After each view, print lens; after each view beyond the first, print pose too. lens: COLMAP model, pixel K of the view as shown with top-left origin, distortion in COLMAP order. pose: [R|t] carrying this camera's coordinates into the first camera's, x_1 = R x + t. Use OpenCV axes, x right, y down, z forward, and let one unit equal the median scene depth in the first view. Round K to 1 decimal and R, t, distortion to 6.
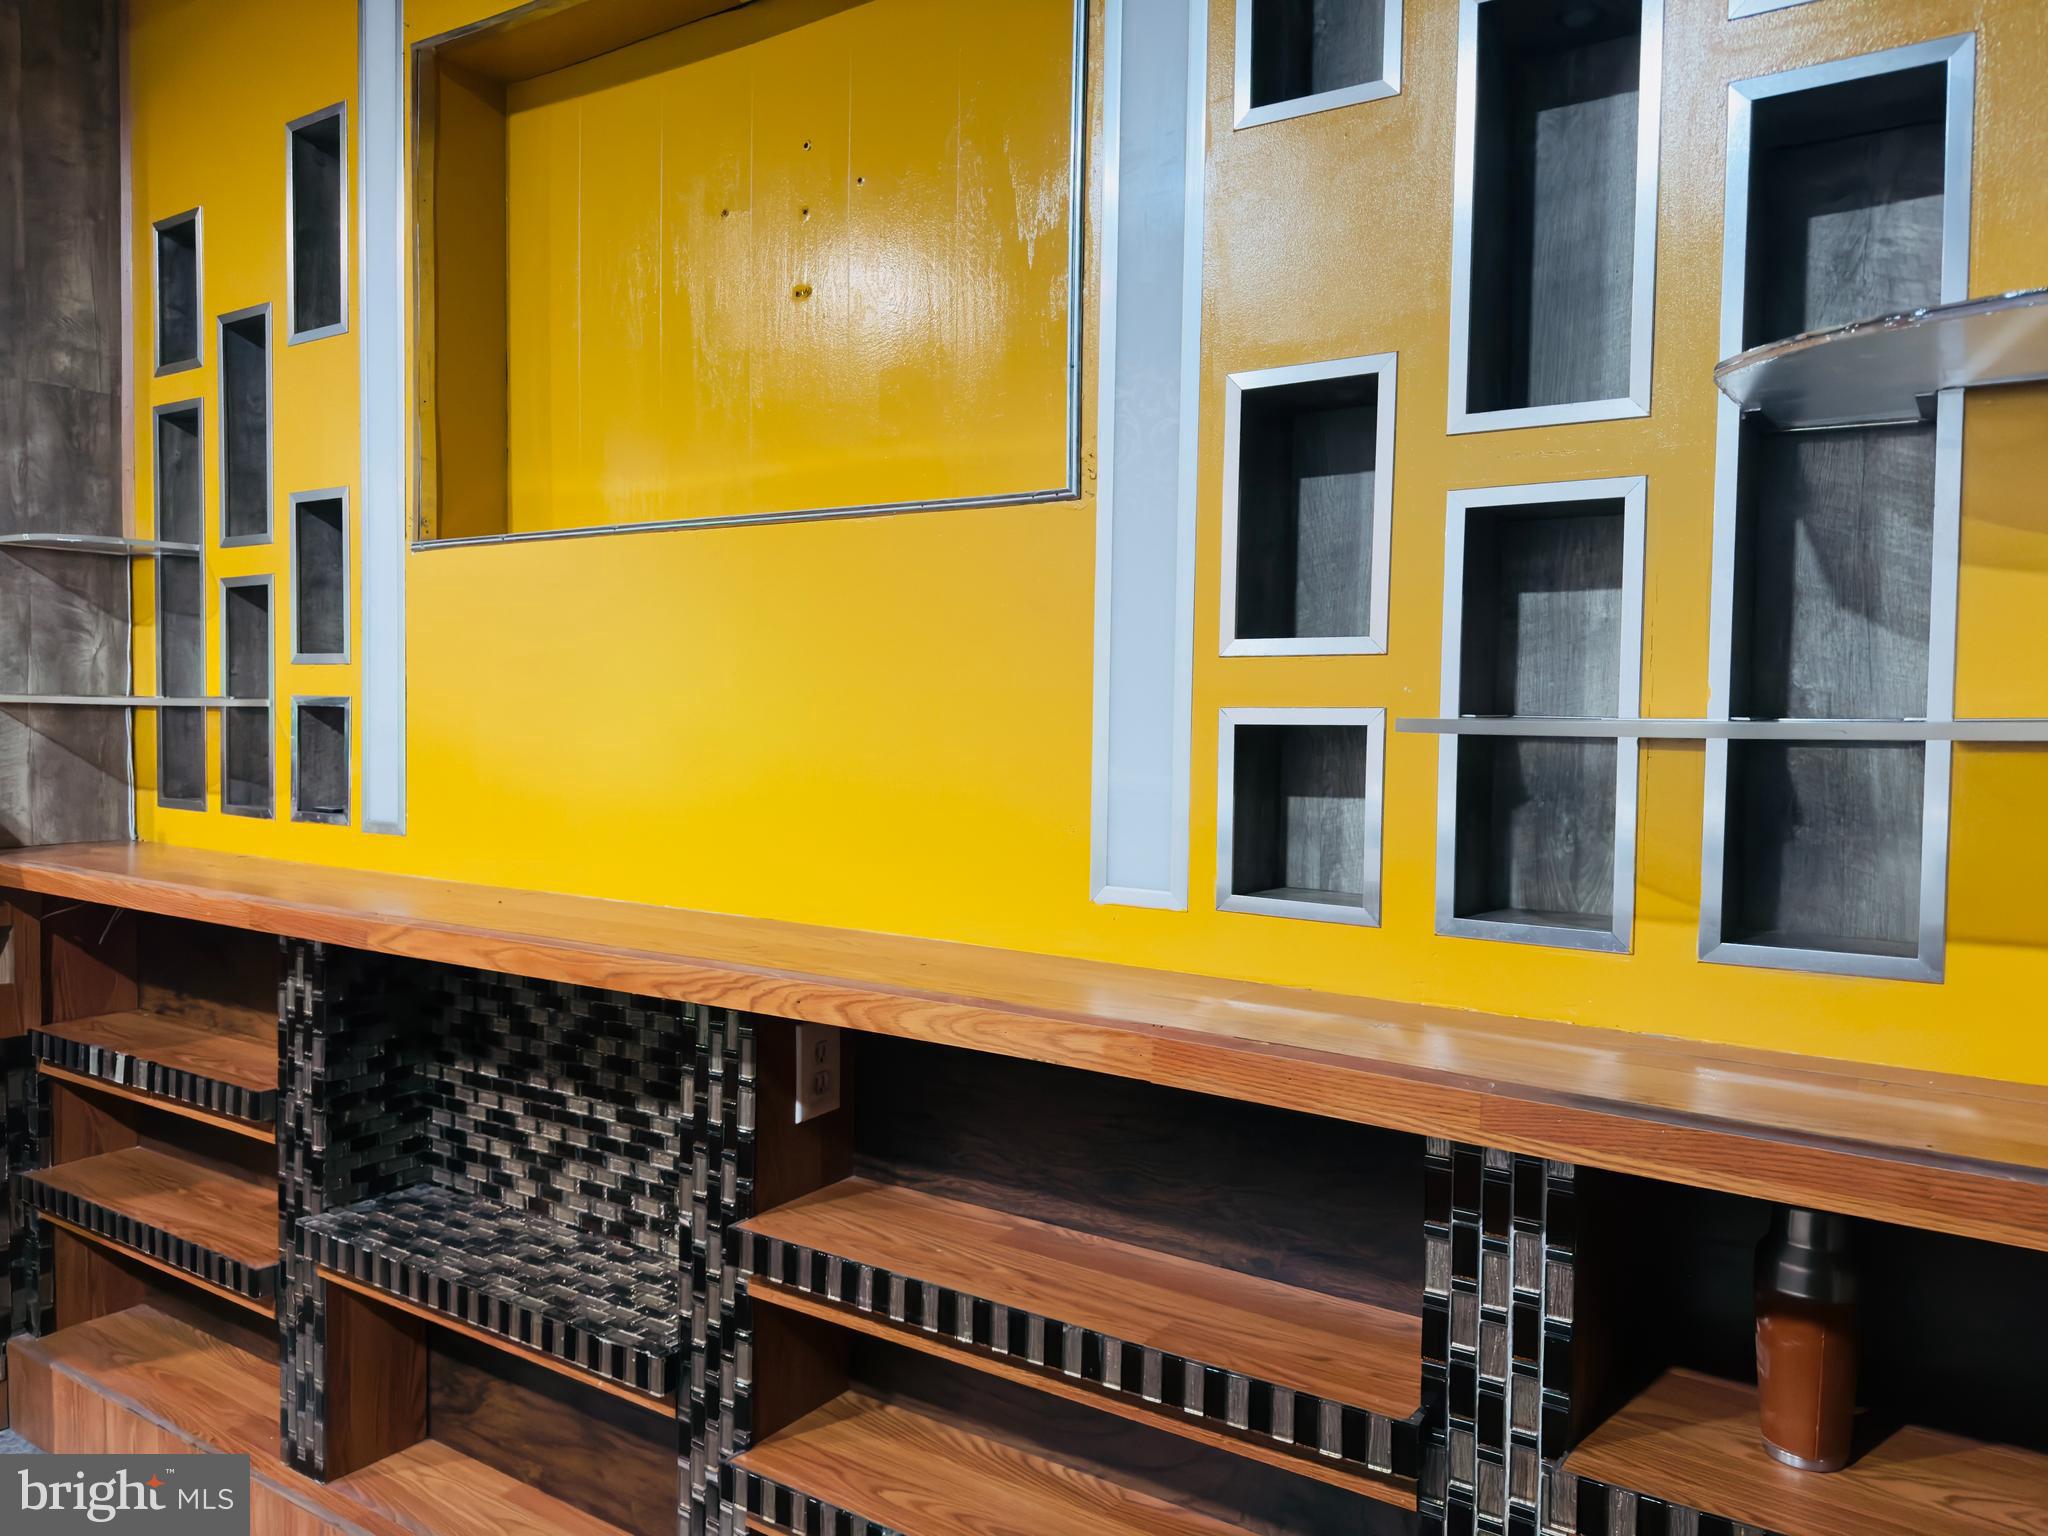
lens RADIAL K [[1465.0, 0, 1031.5], [0, 1465.0, 761.0], [0, 0, 1]] dist [0.086247, -0.071046]
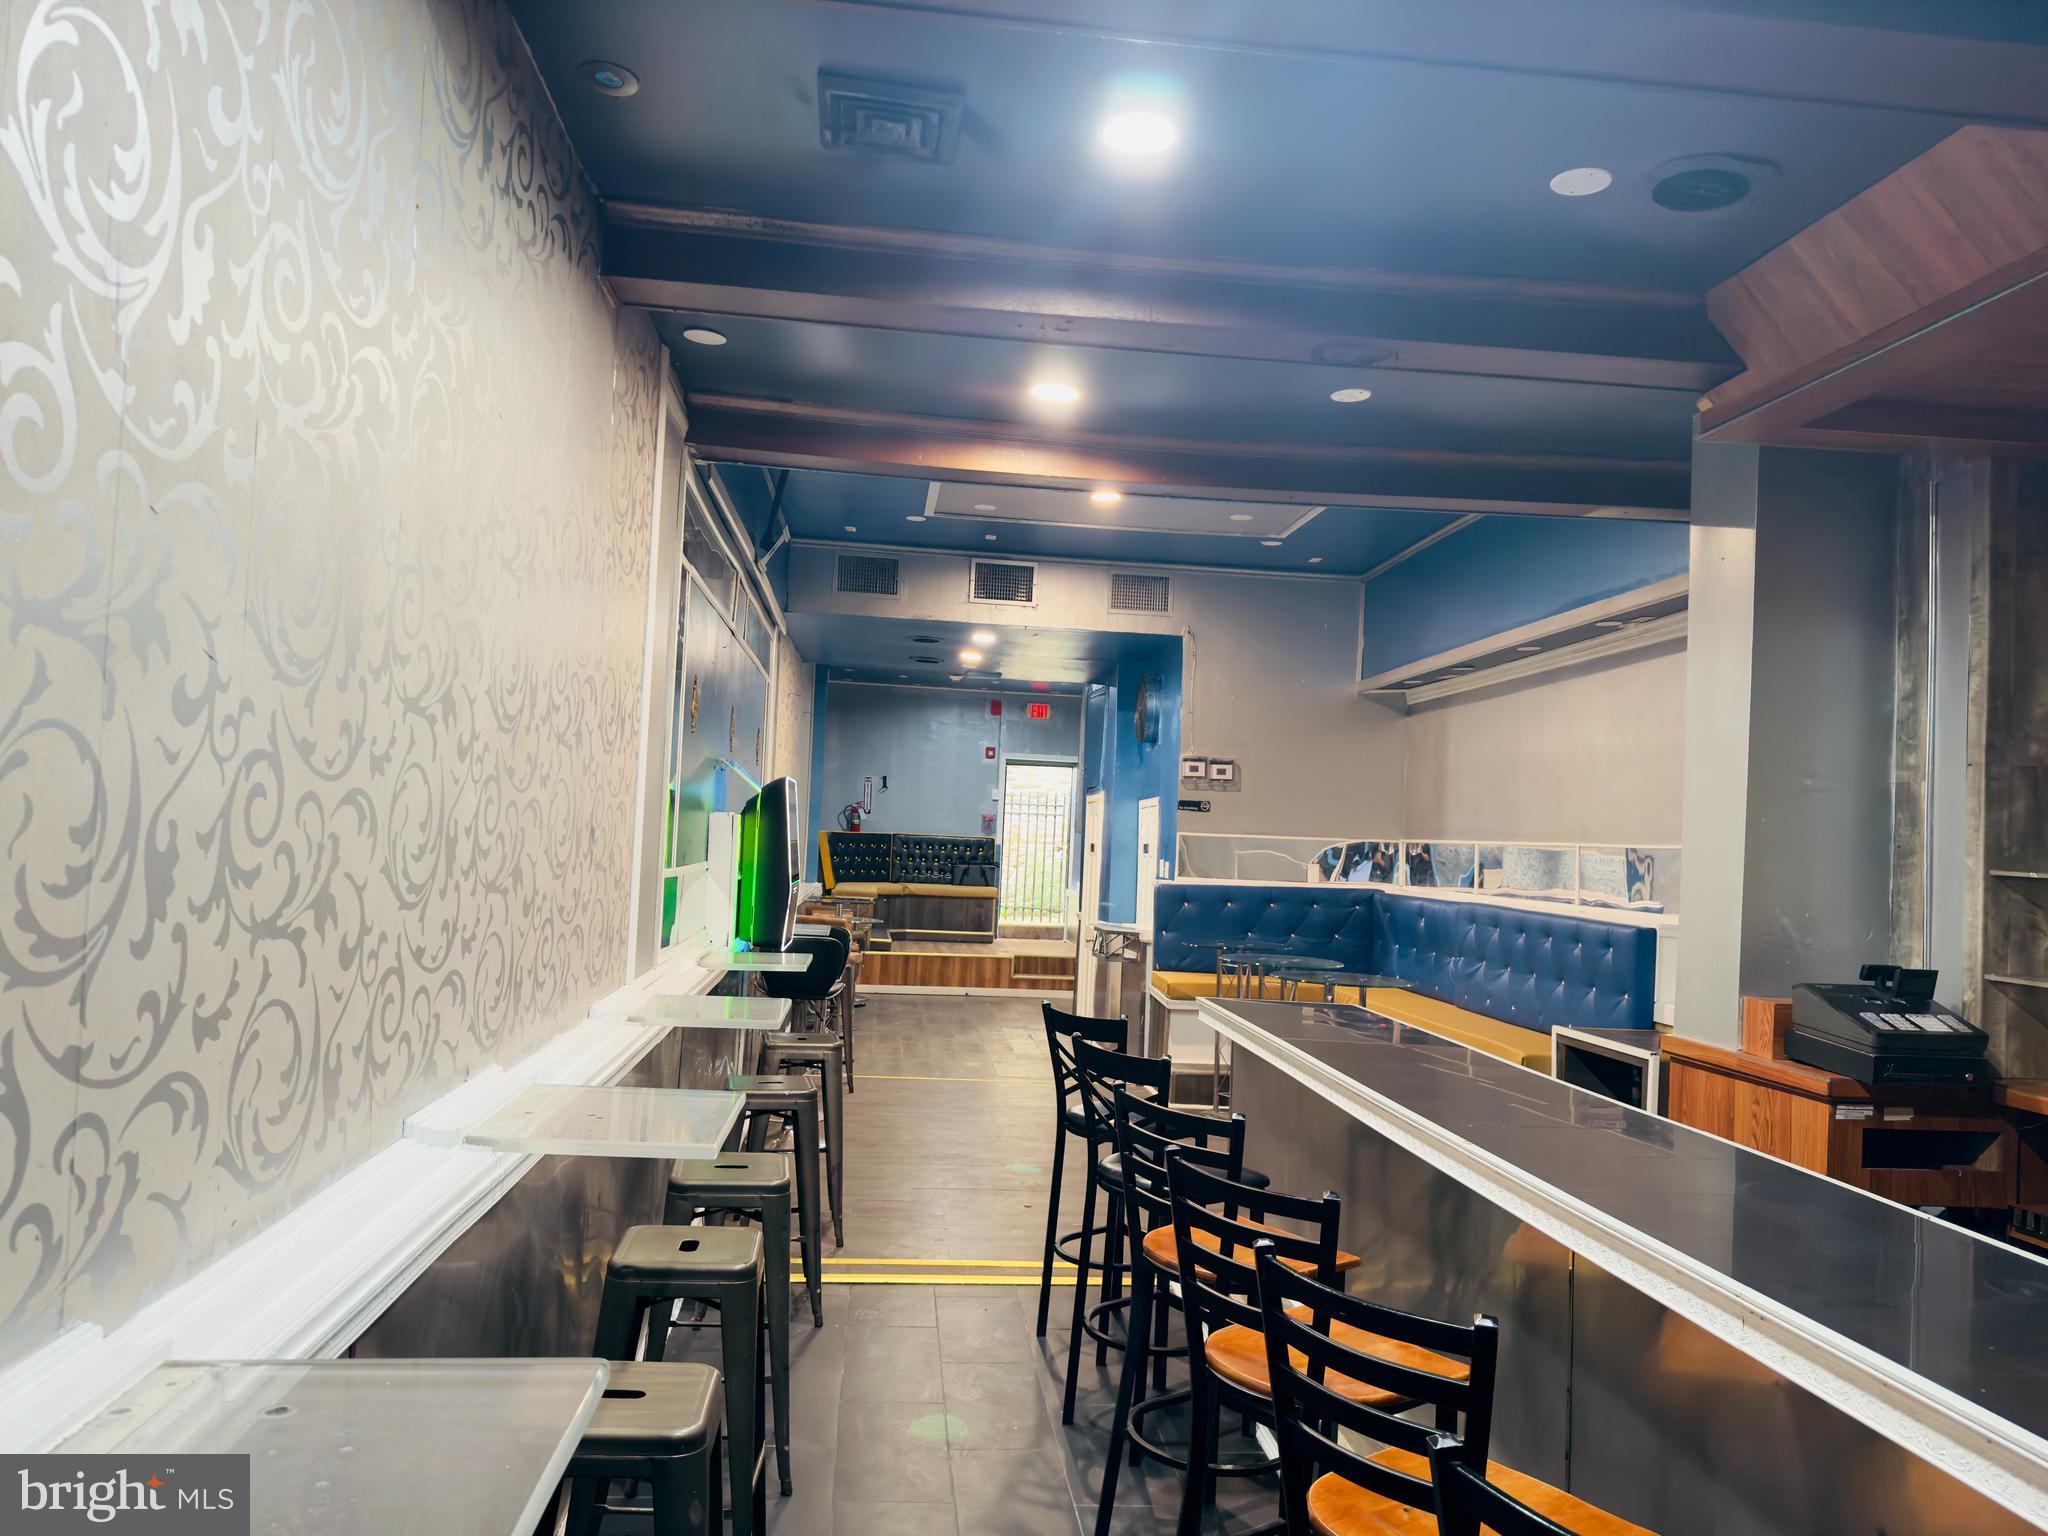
lens RADIAL K [[1465.0, 0, 1026.8], [0, 1465.0, 780.2], [0, 0, 1]] dist [0.086247, -0.071046]
pose [[0.648884, -0.005401, -0.760869, -0.167887], [-0.063657, 0.996084, -0.061359, -0.082987], [0.758220, 0.088249, 0.645999, -0.706854]]
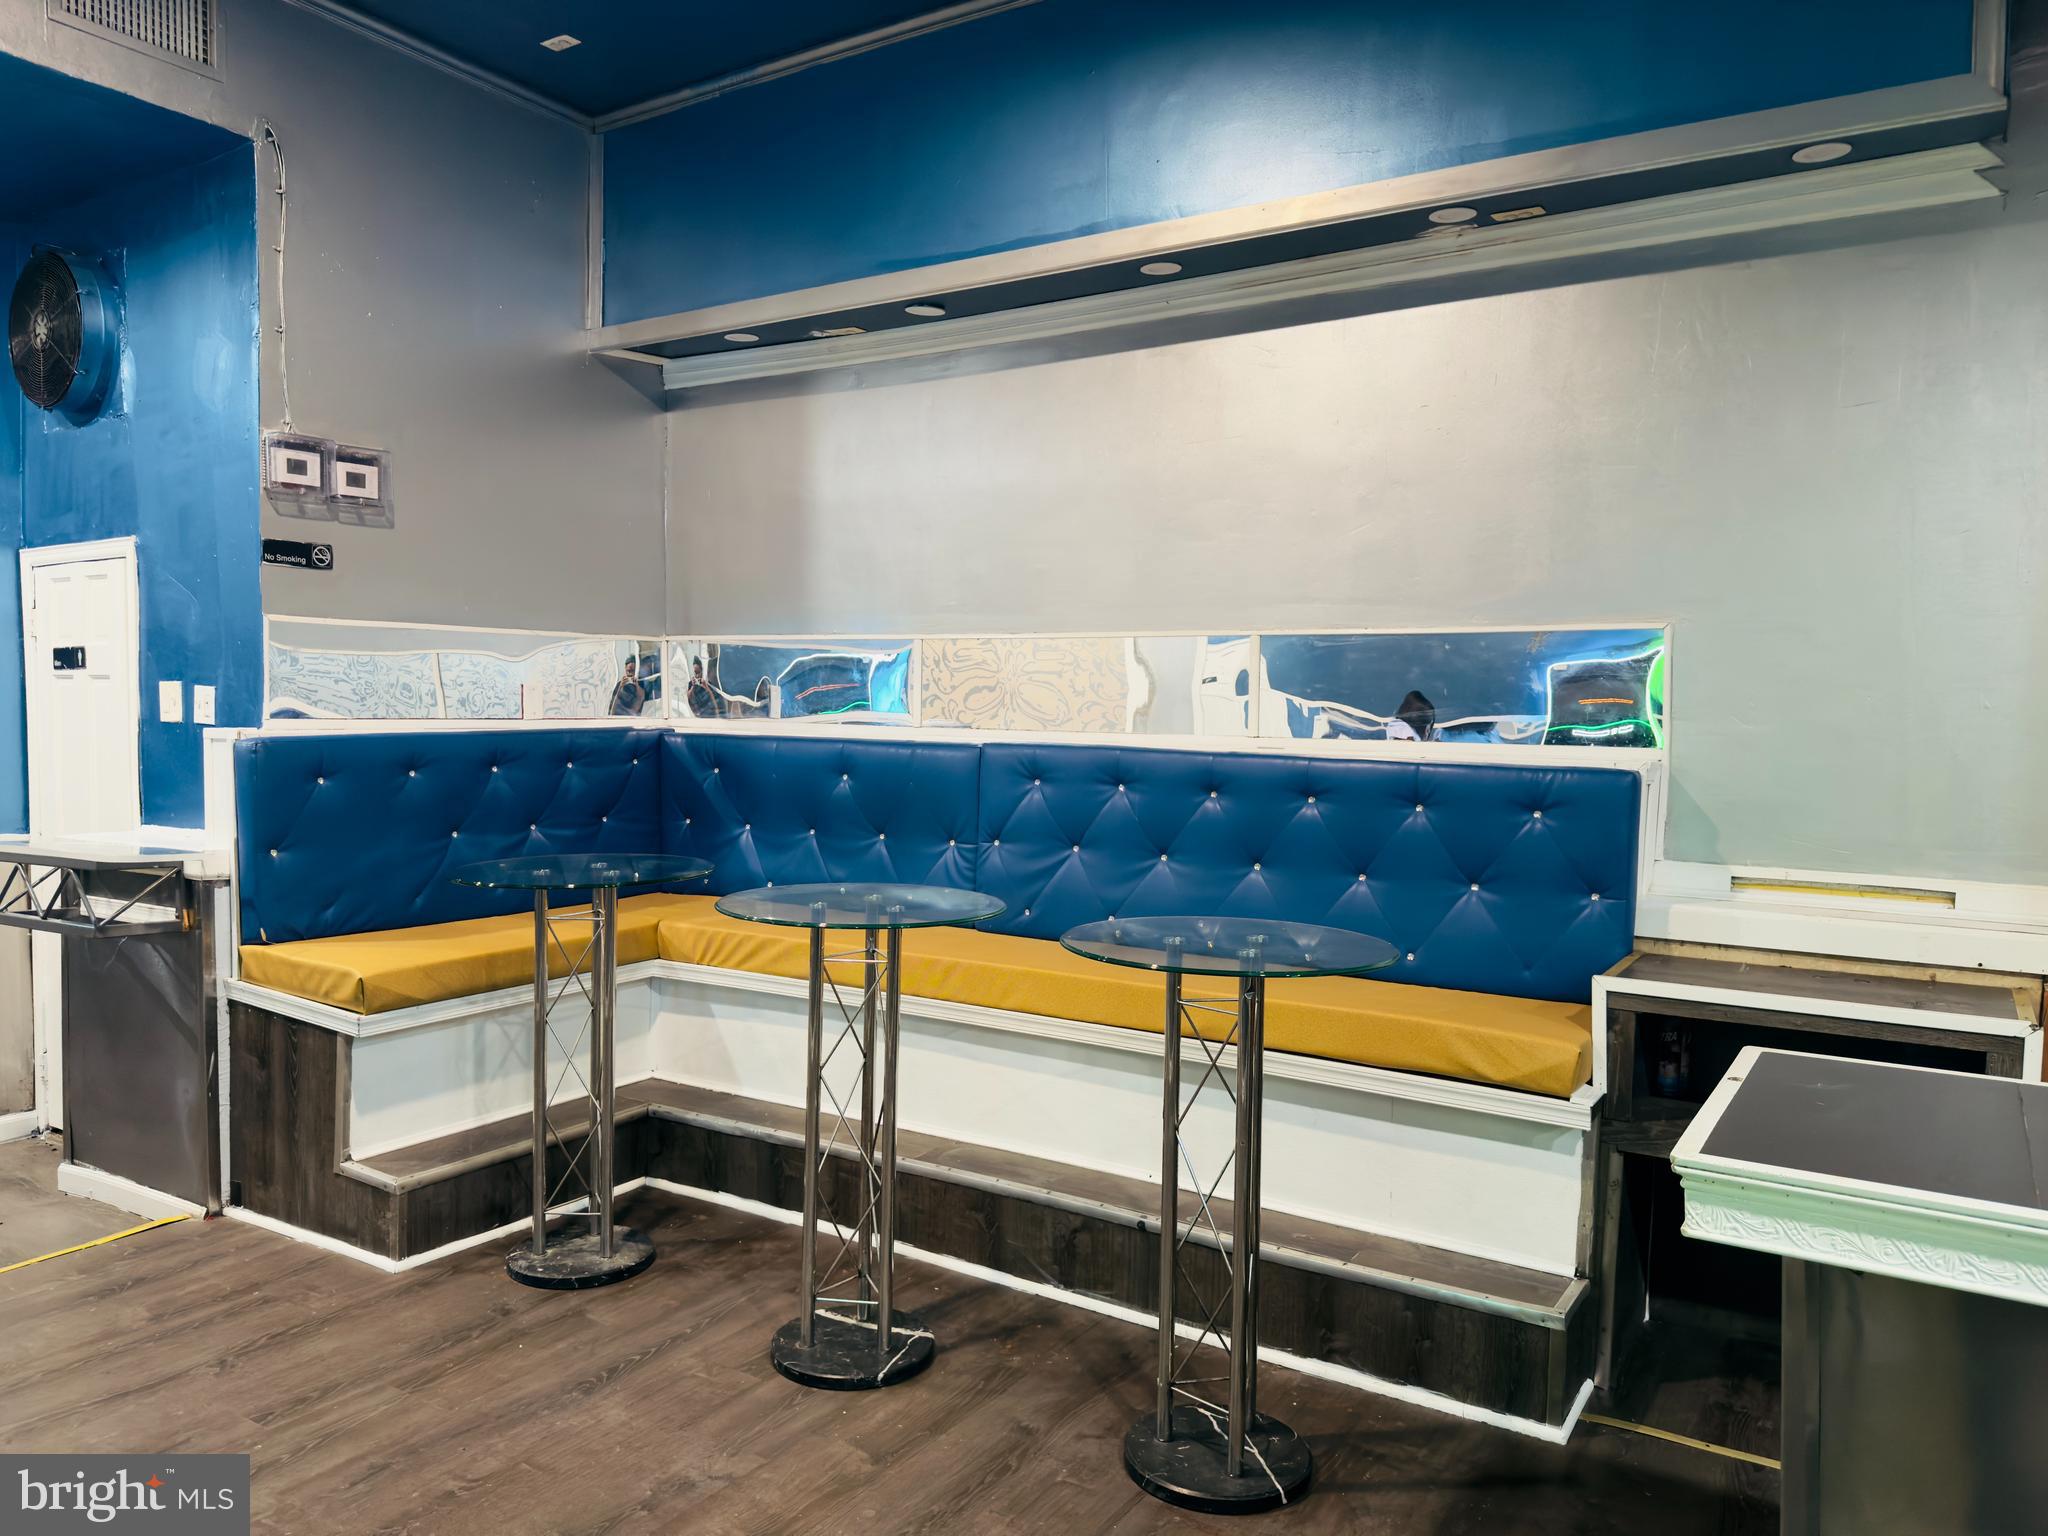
lens RADIAL K [[1465.0, 0, 1020.5], [0, 1465.0, 759.1], [0, 0, 1]] dist [0.086247, -0.071046]
pose [[0.999854, 0.009122, 0.014447, -1.778709], [-0.009238, 0.999925, 0.007981, -0.069675], [-0.014373, -0.008113, 0.999864, 0.266316]]
